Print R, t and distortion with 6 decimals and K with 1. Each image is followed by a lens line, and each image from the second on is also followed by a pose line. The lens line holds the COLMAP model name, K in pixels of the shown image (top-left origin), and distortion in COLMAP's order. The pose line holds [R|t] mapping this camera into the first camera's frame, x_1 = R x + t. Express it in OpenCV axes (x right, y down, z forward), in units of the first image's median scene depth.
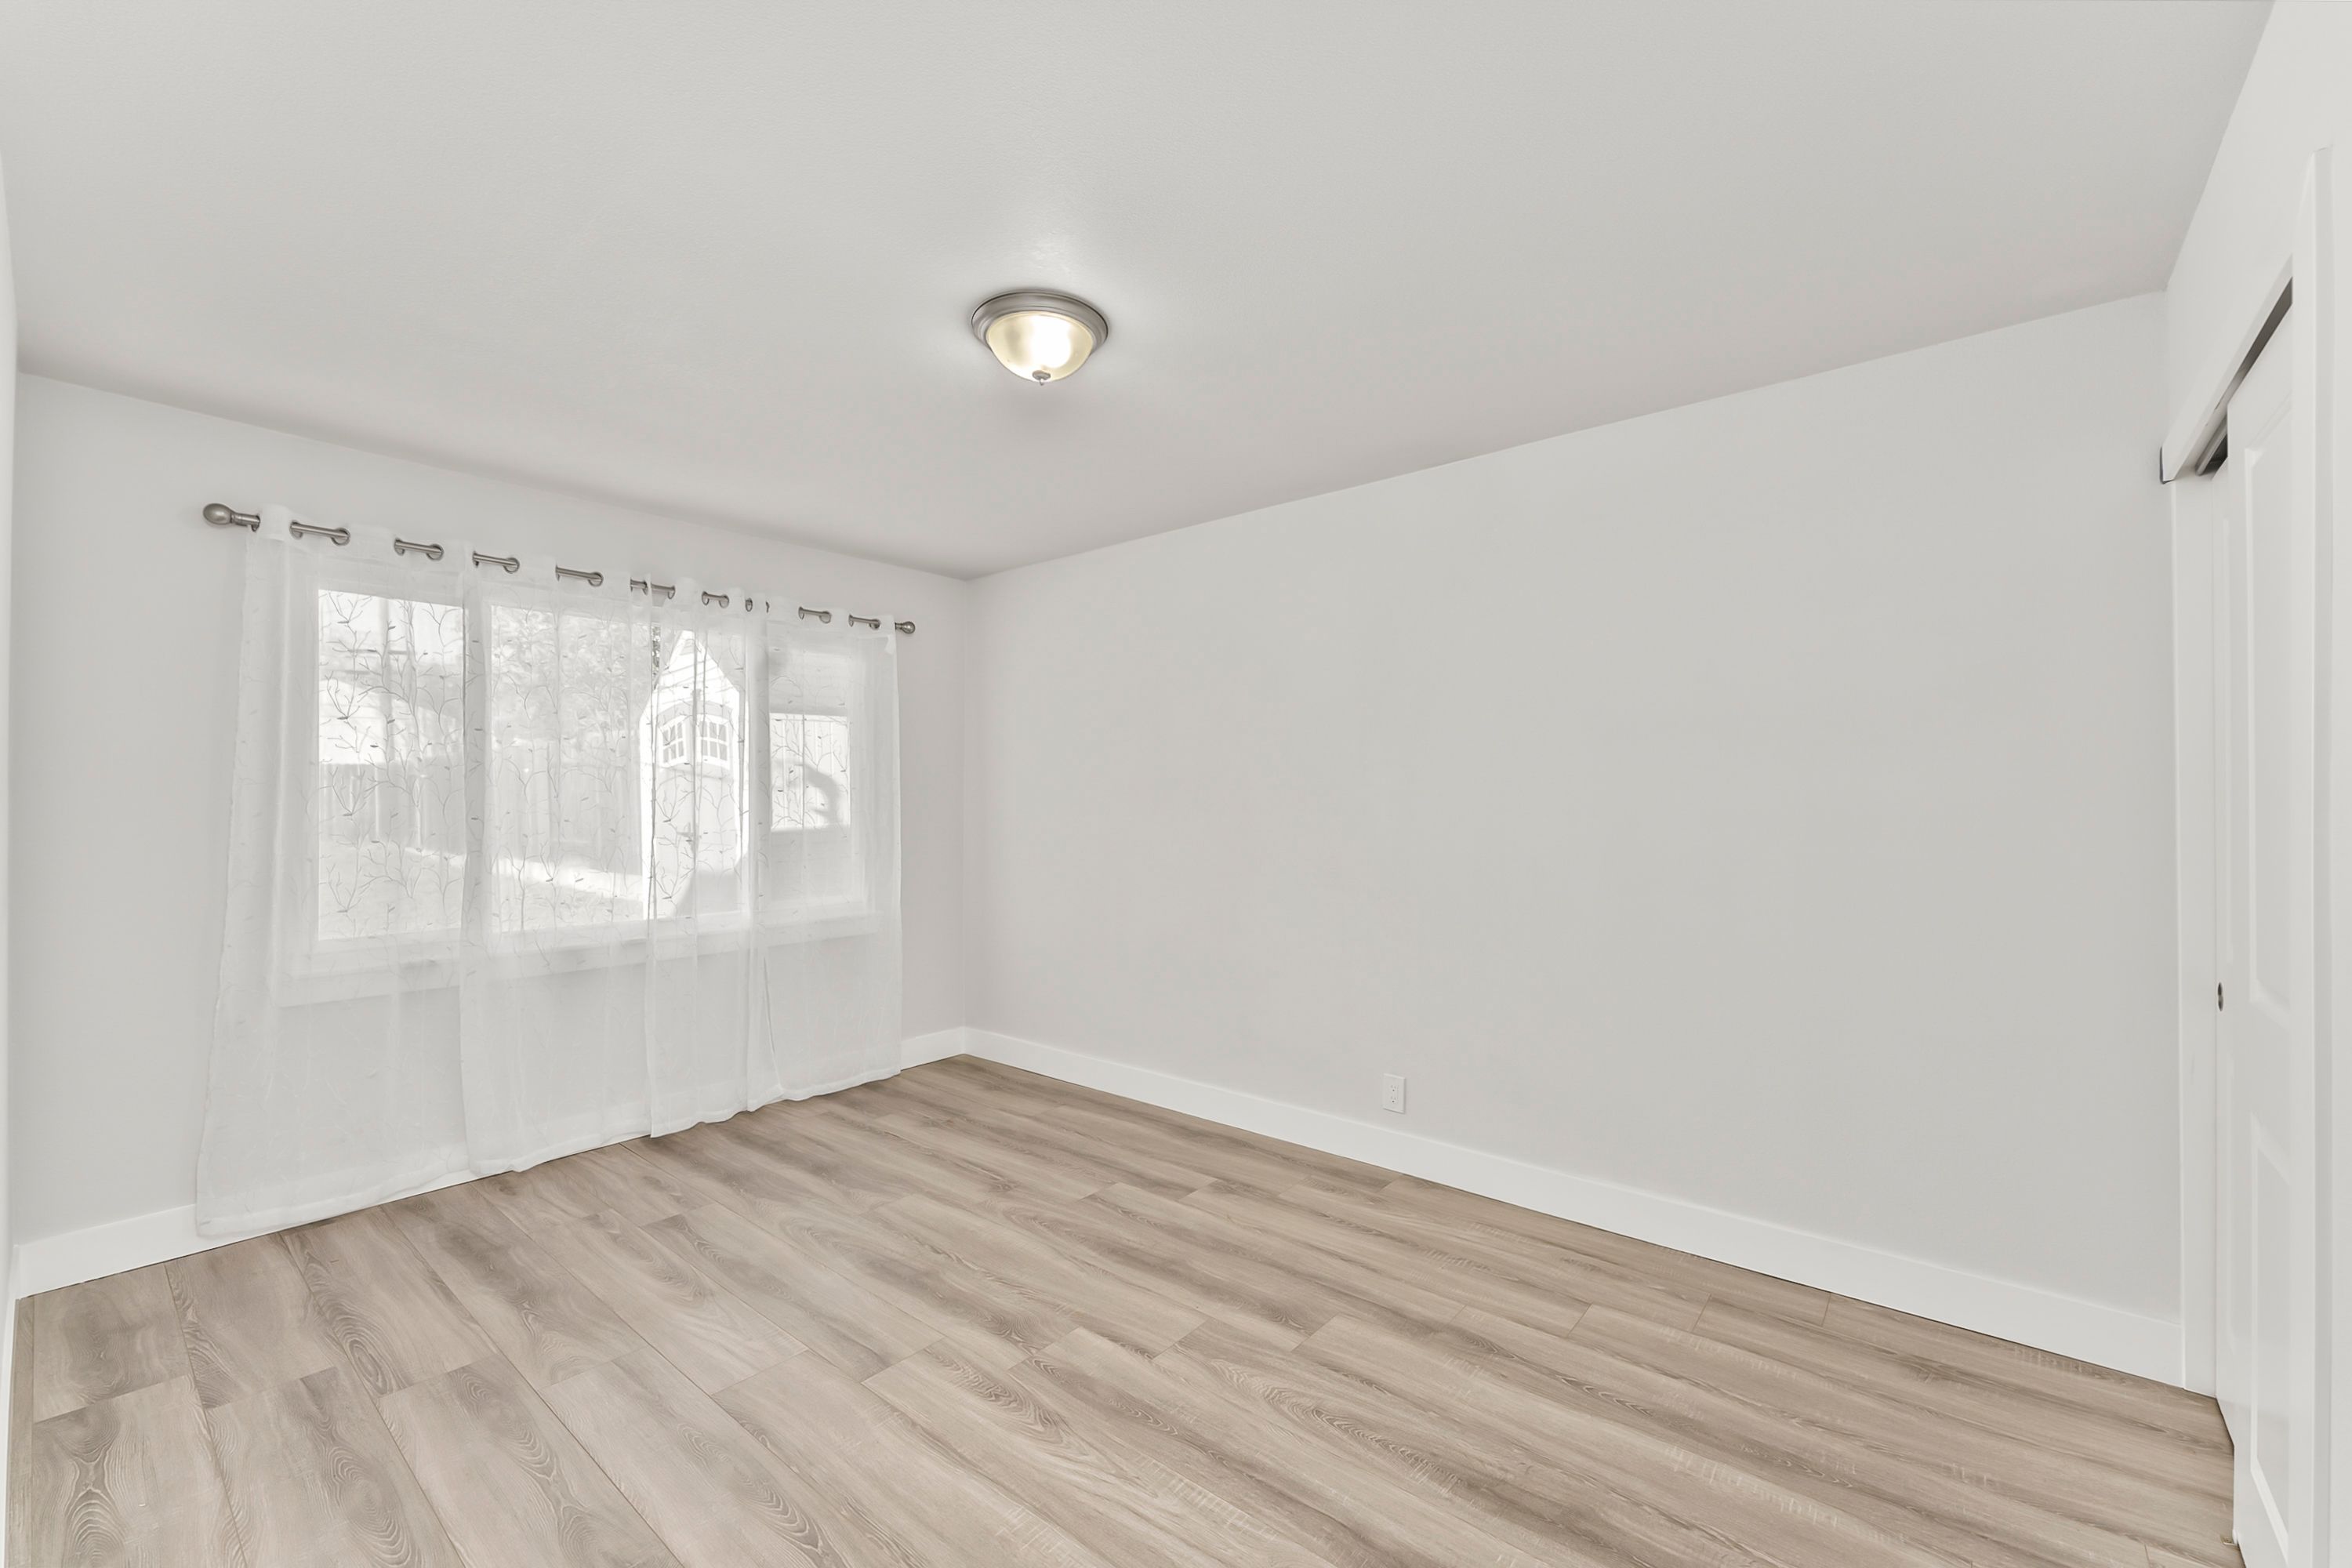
lens RADIAL K [[944.8, 0, 1180.0], [0, 944.8, 794.2], [0, 0, 1]] dist [-0.000540, 0.000032]
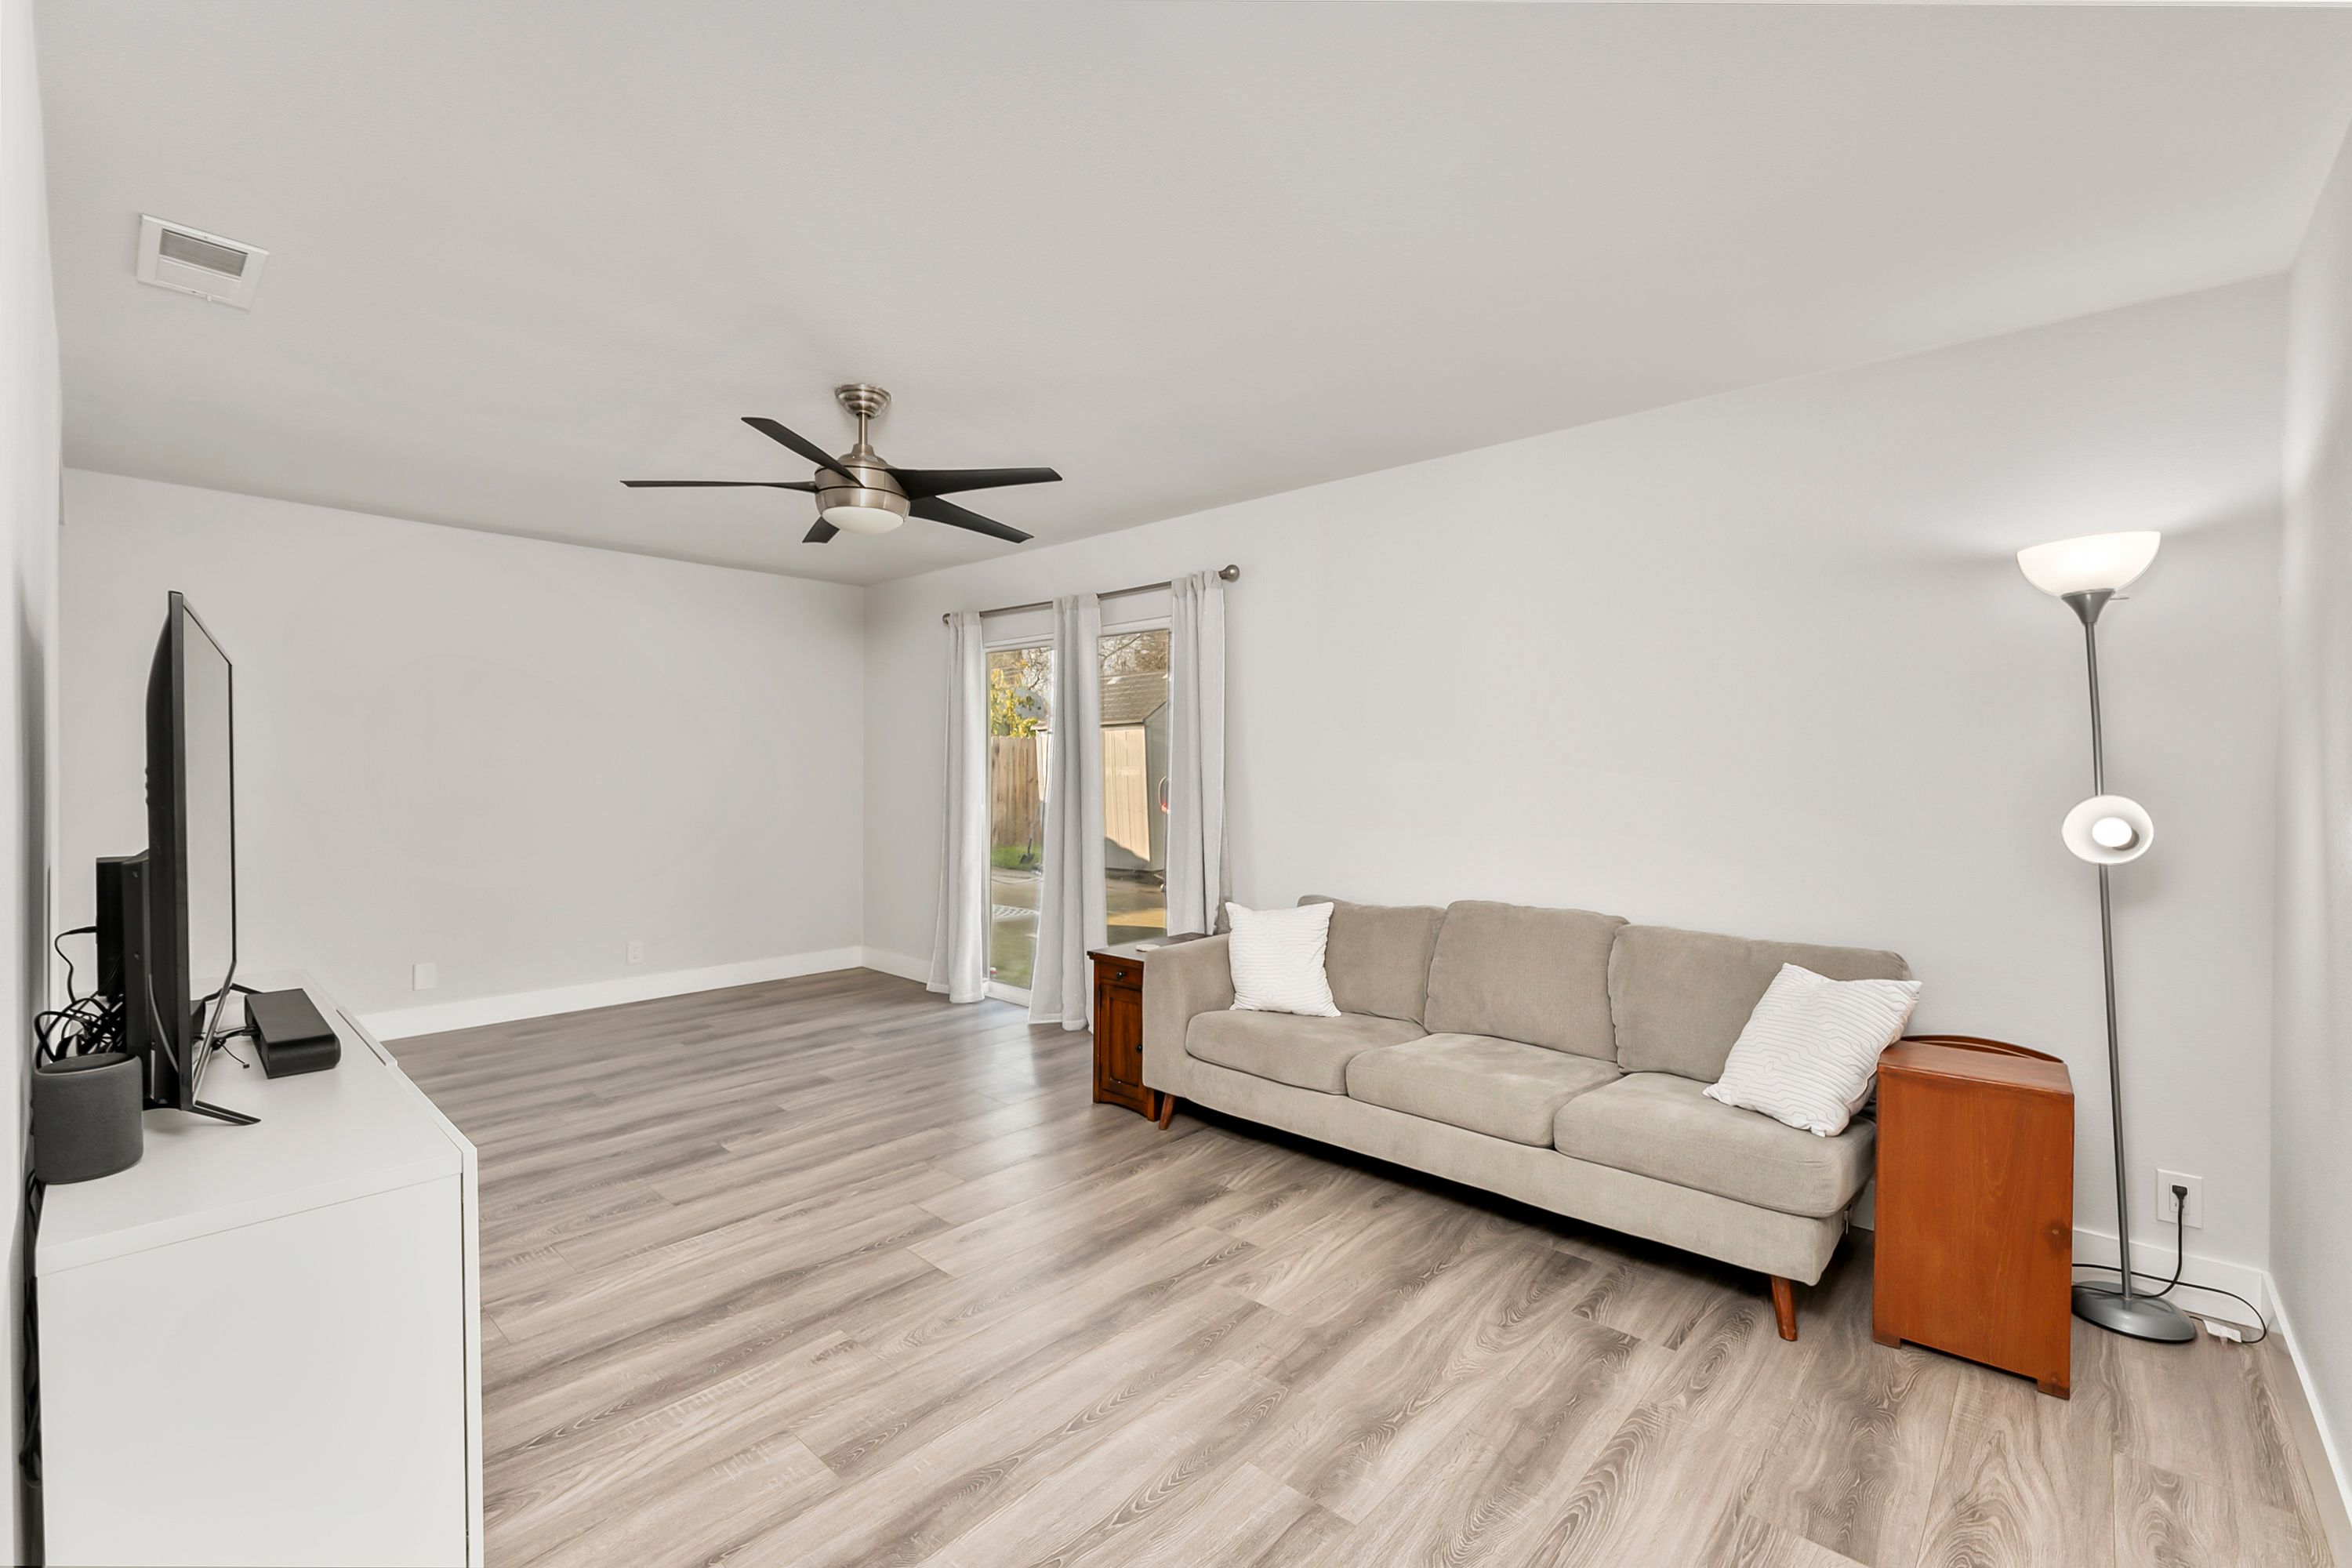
lens RADIAL K [[999.7, 0, 1164.2], [0, 999.7, 775.0], [0, 0, 1]] dist [-0.005303, -0.000760]
pose [[0.051442, -0.001654, 0.998675, -0.758744], [-0.012007, 0.999925, 0.002274, 0.020071], [-0.998604, -0.012108, 0.051418, 0.664937]]
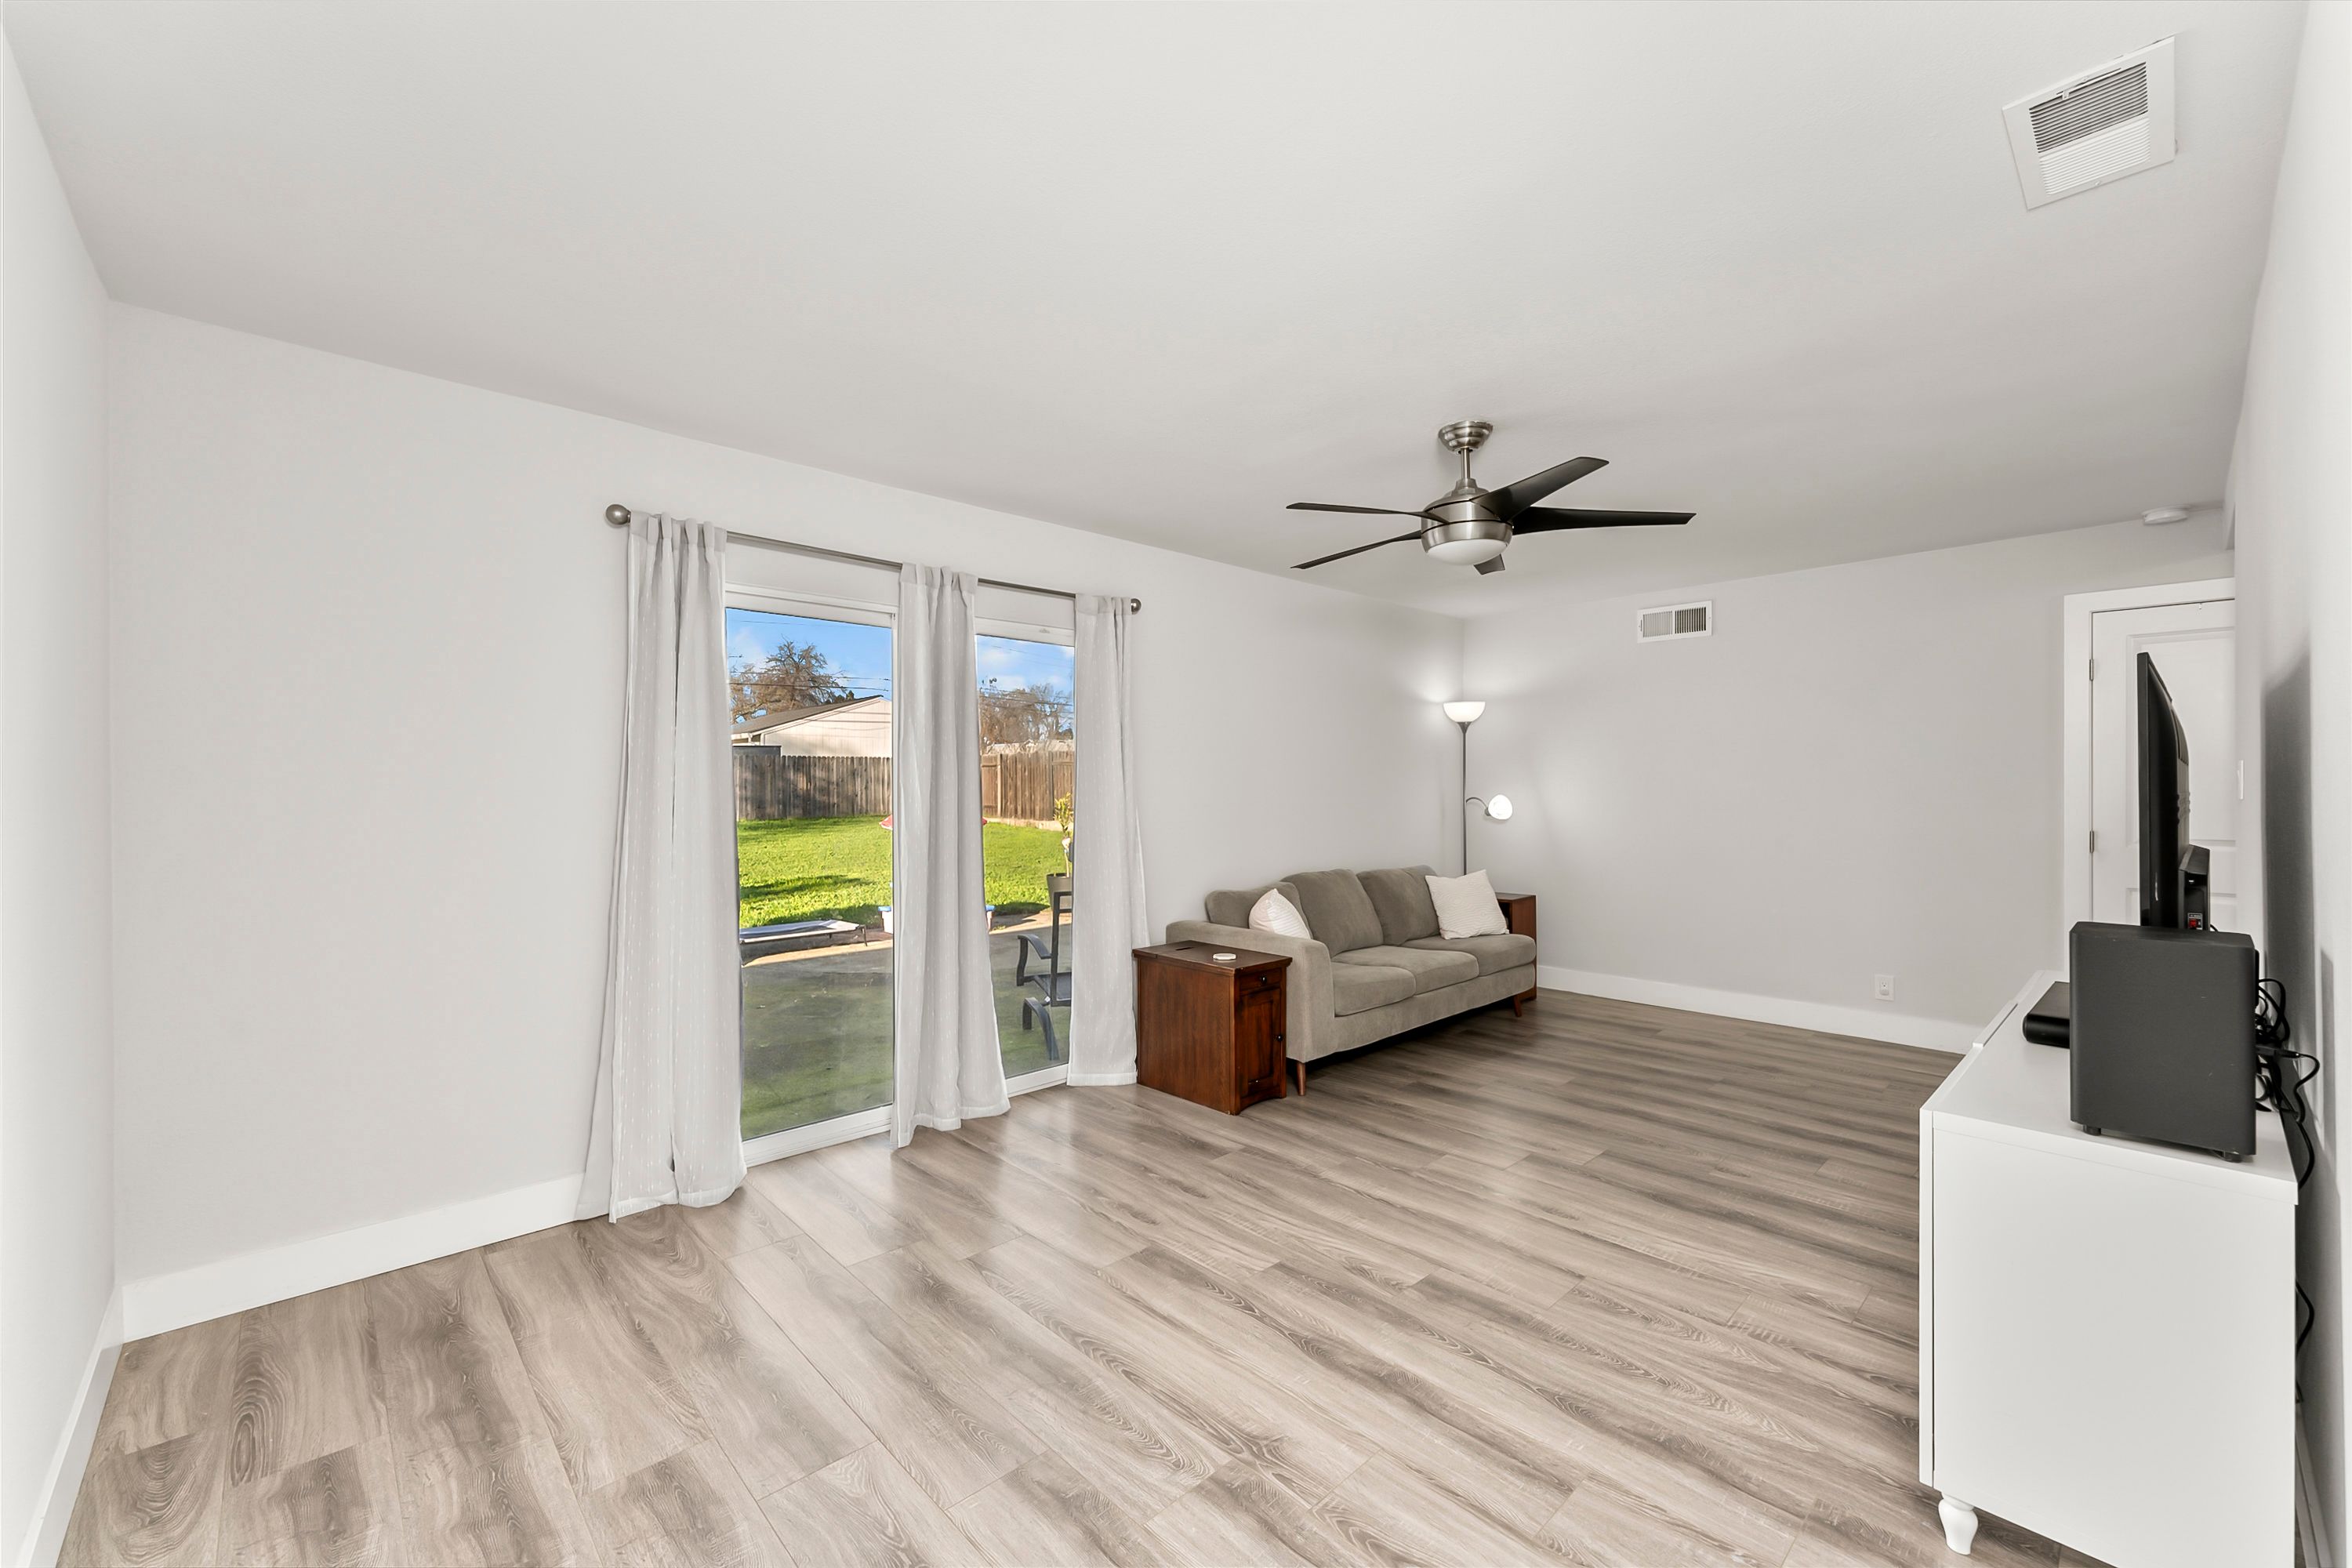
lens RADIAL K [[944.8, 0, 1165.9], [0, 944.8, 775.2], [0, 0, 1]] dist [-0.000540, 0.000032]
pose [[-0.992612, 0.008687, 0.121017, 0.892526], [0.006593, 0.999822, -0.017693, 0.016090], [-0.121149, -0.016765, -0.992493, 2.579236]]
